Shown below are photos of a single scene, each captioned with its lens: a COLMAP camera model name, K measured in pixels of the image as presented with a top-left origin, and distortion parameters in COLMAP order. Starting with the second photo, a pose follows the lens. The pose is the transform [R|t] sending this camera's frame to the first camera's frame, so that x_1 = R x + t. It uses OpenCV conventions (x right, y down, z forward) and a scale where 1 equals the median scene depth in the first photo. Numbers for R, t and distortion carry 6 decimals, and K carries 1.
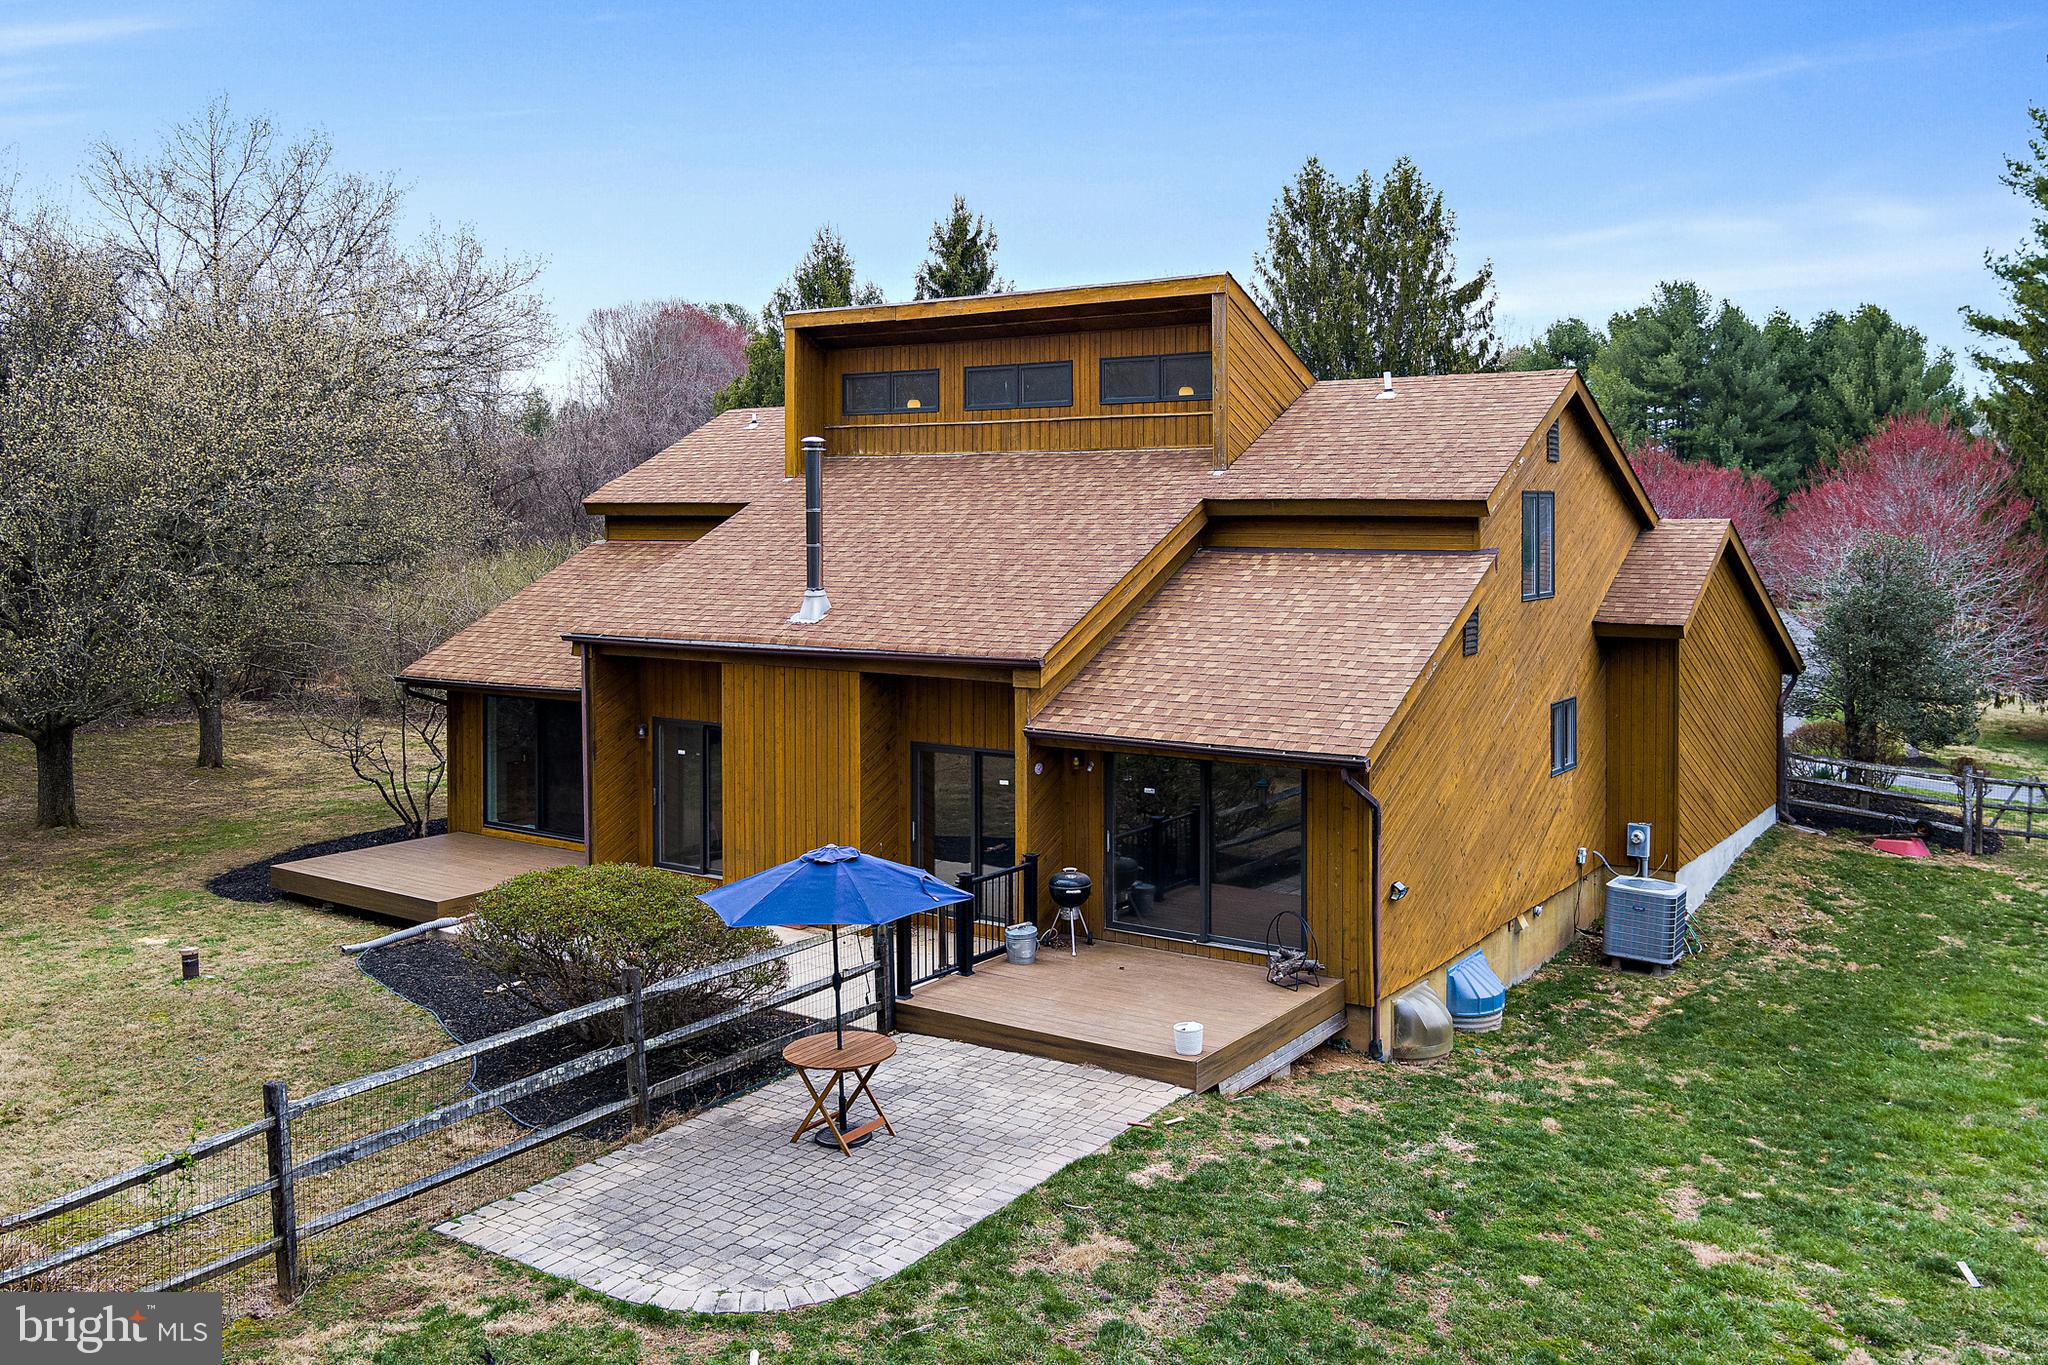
lens RADIAL K [[1711.7, 0, 1035.6], [0, 1711.7, 559.6], [0, 0, 1]] dist [-0.069266, 0.026943]
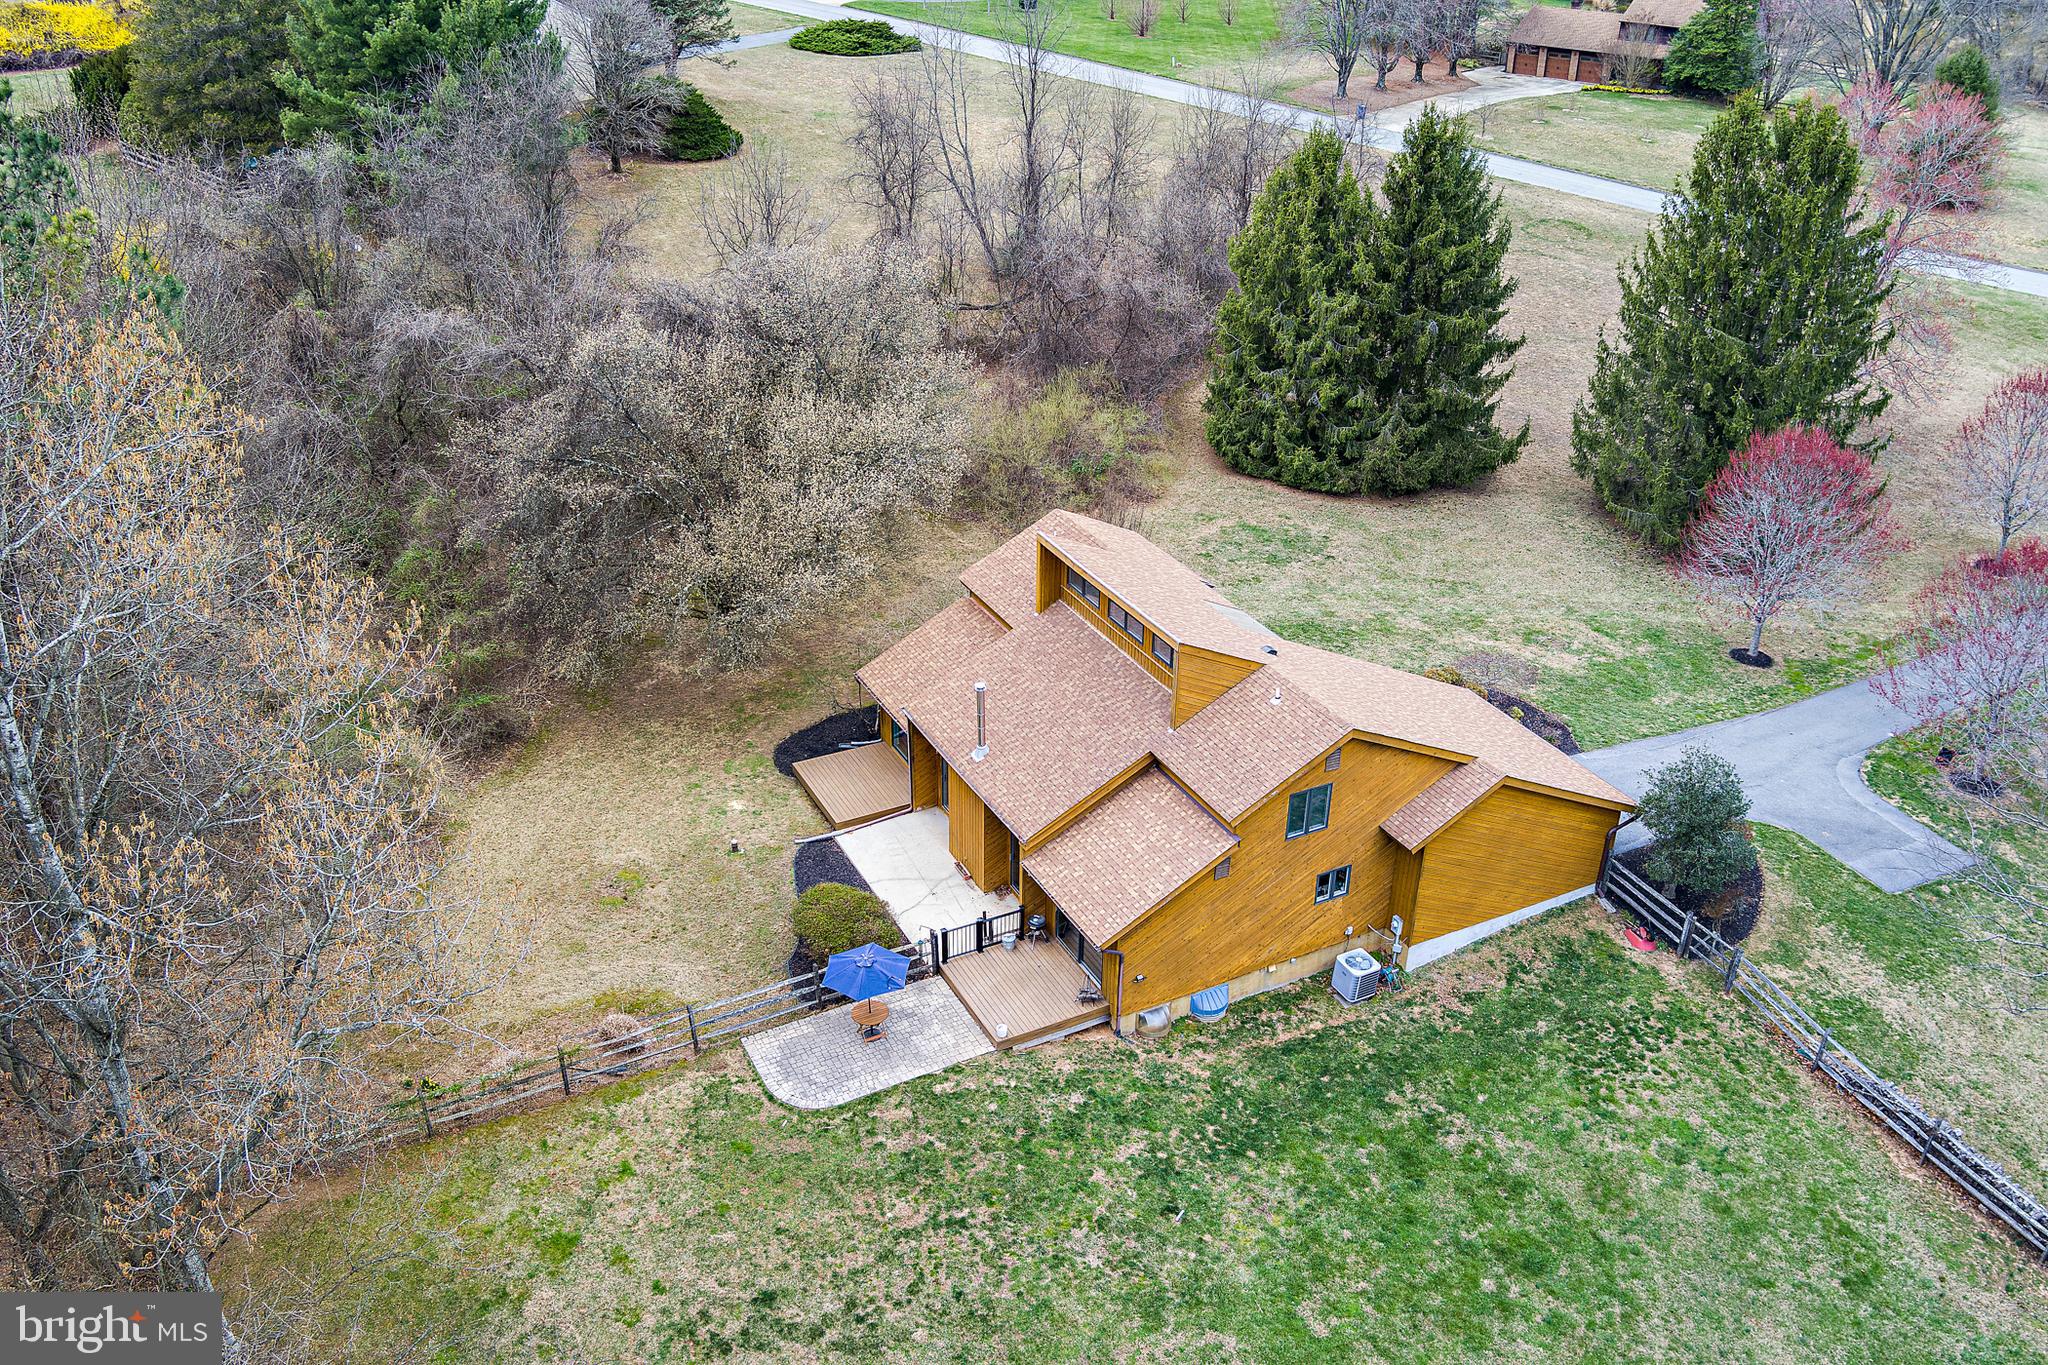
lens RADIAL K [[1711.7, 0, 1045.3], [0, 1711.7, 688.1], [0, 0, 1]] dist [-0.069266, 0.026943]
pose [[0.882164, 0.243727, -0.402969, 0.791874], [-0.031607, 0.884377, 0.465702, -1.048014], [0.469881, -0.398089, 0.787869, -0.643727]]
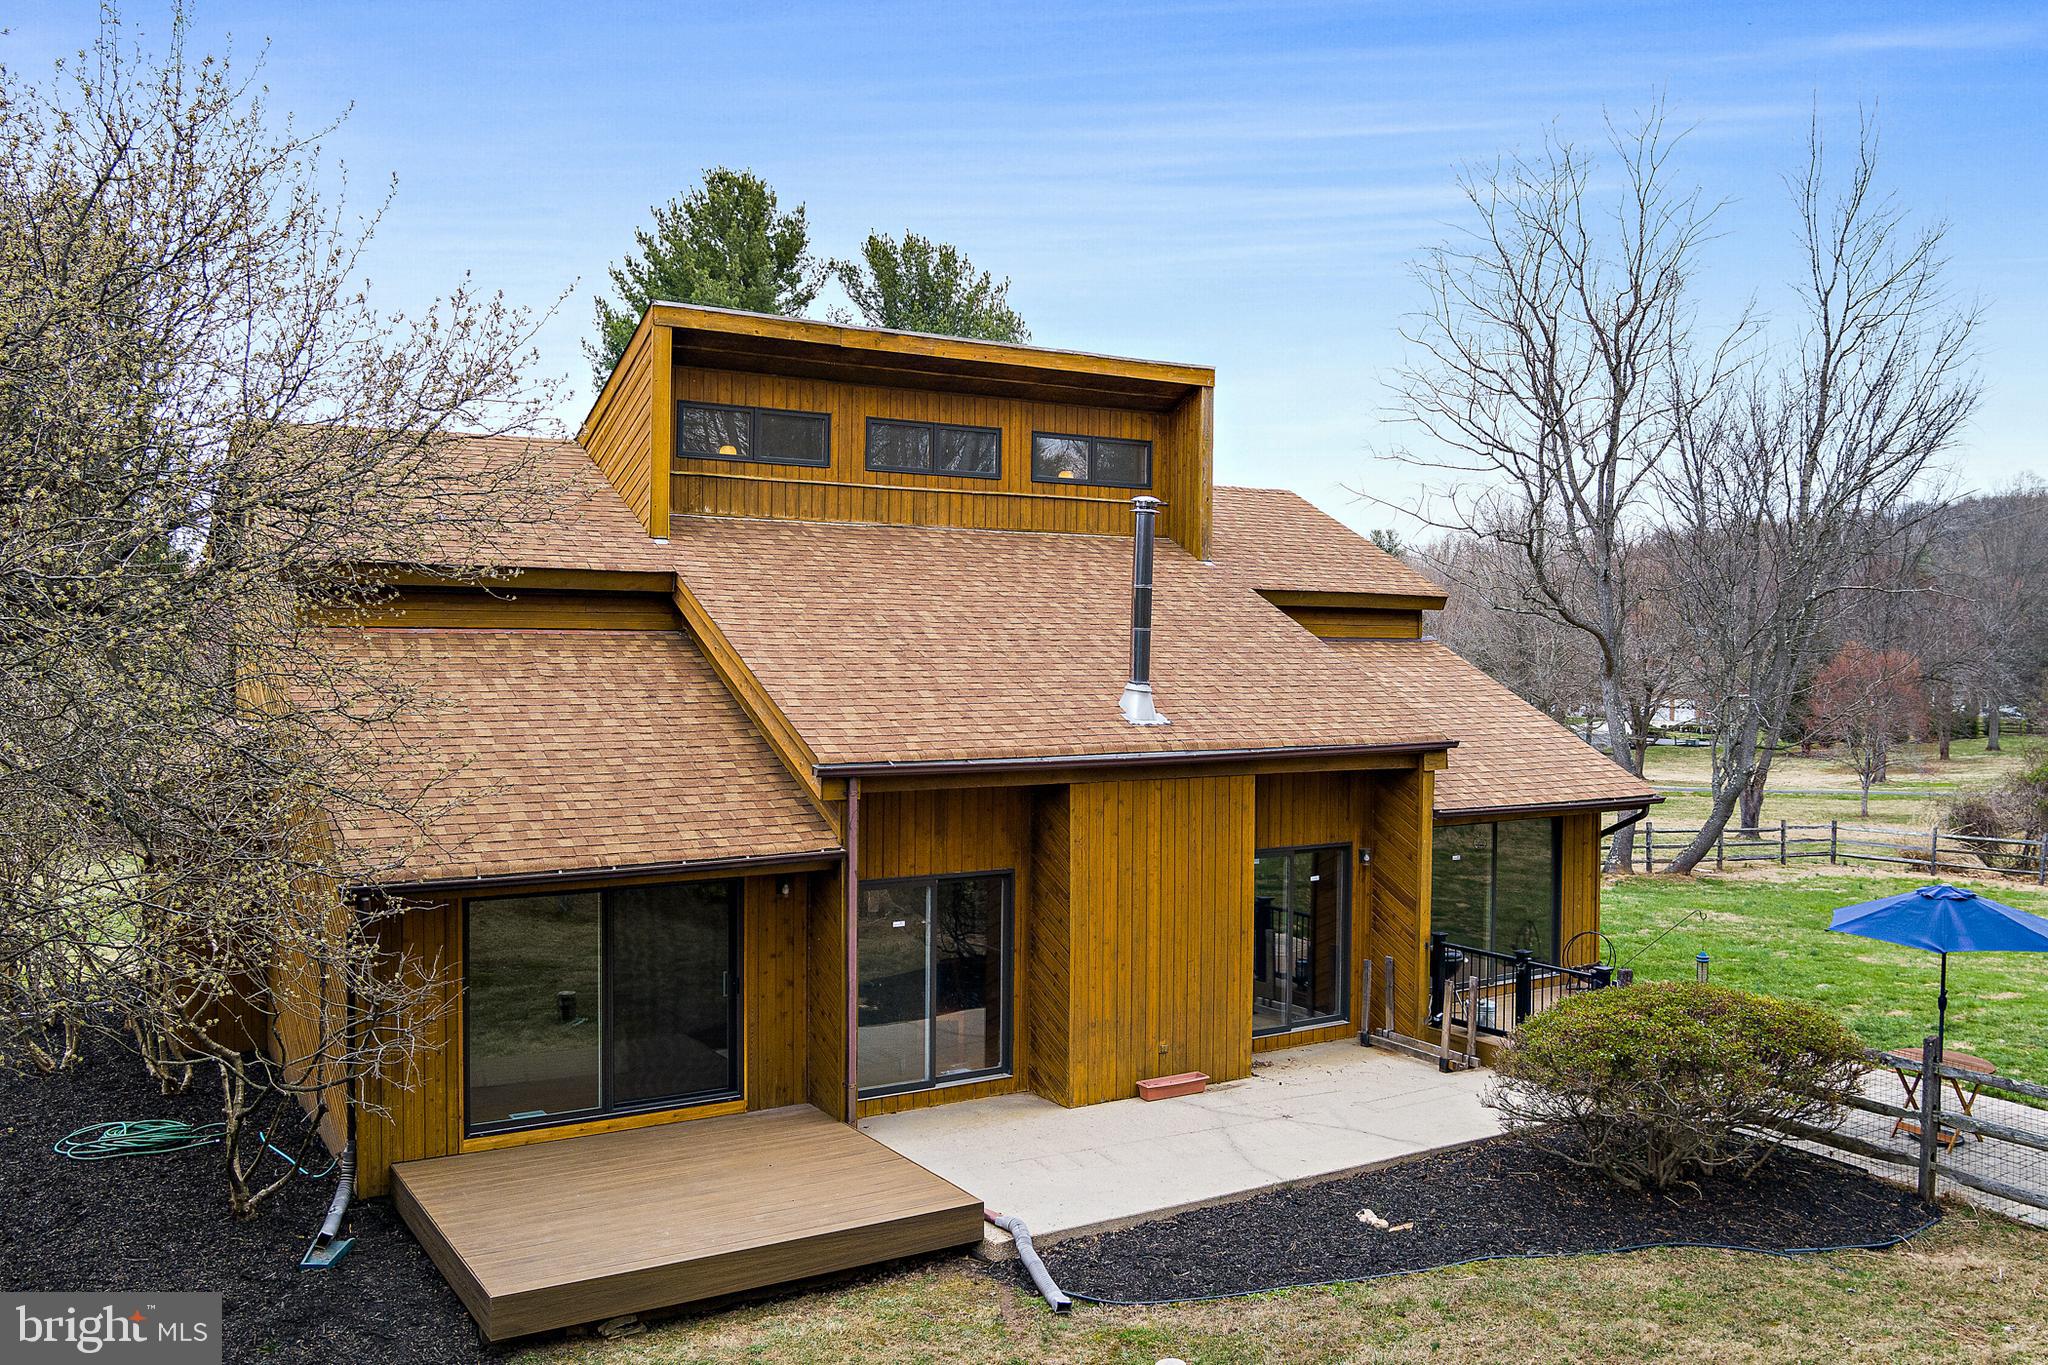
lens RADIAL K [[1711.7, 0, 1018.5], [0, 1711.7, 681.1], [0, 0, 1]] dist [-0.069266, 0.026943]
pose [[0.404052, -0.015375, 0.914607, -0.886616], [0.014448, 0.999841, 0.010425, 0.006642], [-0.914622, 0.009002, 0.404210, 0.710840]]
